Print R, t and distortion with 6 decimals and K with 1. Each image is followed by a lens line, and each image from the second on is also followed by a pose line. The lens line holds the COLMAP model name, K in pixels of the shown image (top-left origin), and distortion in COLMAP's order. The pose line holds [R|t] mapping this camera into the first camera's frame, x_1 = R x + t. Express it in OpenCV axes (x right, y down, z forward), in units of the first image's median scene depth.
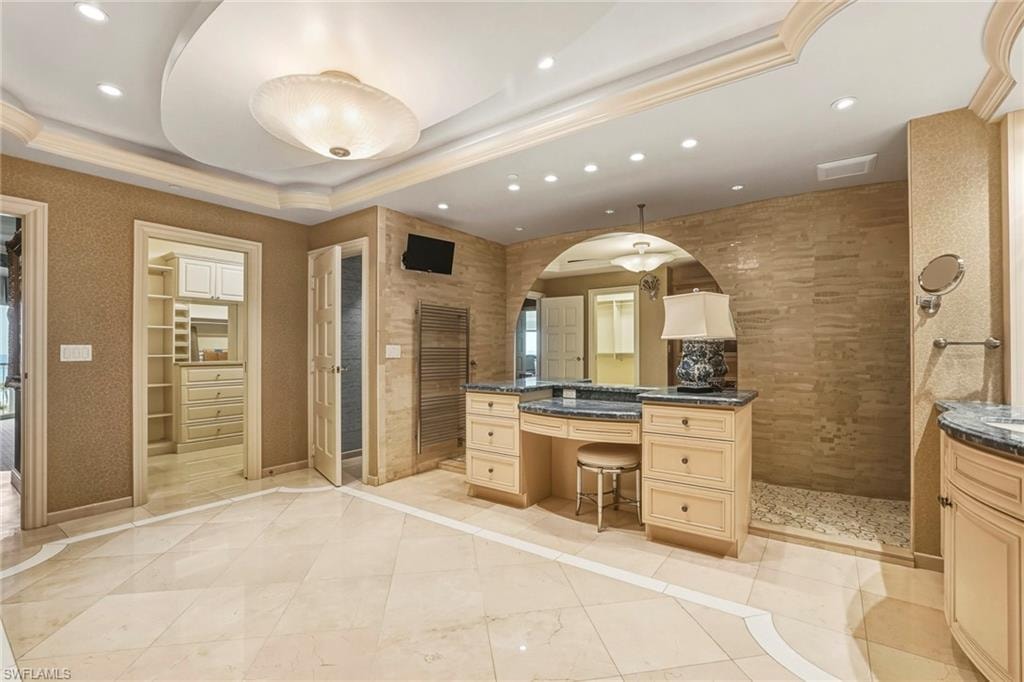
lens RADIAL K [[461.2, 0, 514.7], [0, 461.2, 354.8], [0, 0, 1]] dist [-0.002087, 0.000056]
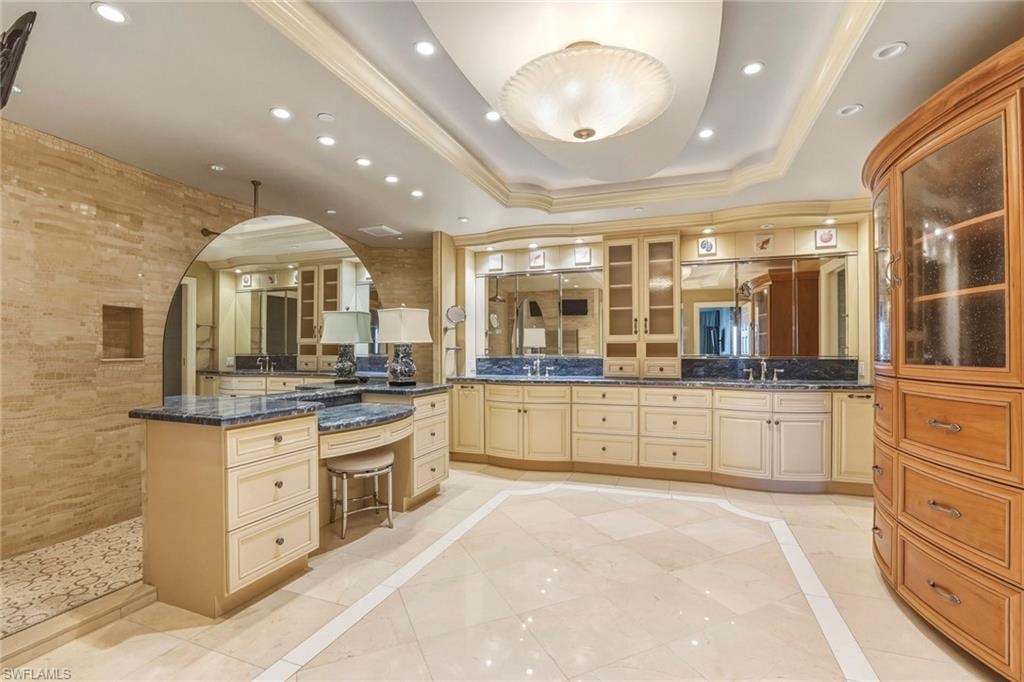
lens RADIAL K [[461.2, 0, 514.7], [0, 461.2, 354.8], [0, 0, 1]] dist [-0.002087, 0.000056]
pose [[-0.266603, -0.009281, 0.963762, -0.808891], [0.012108, 0.999842, 0.012978, -0.012751], [-0.963730, 0.015129, -0.266449, 0.917597]]
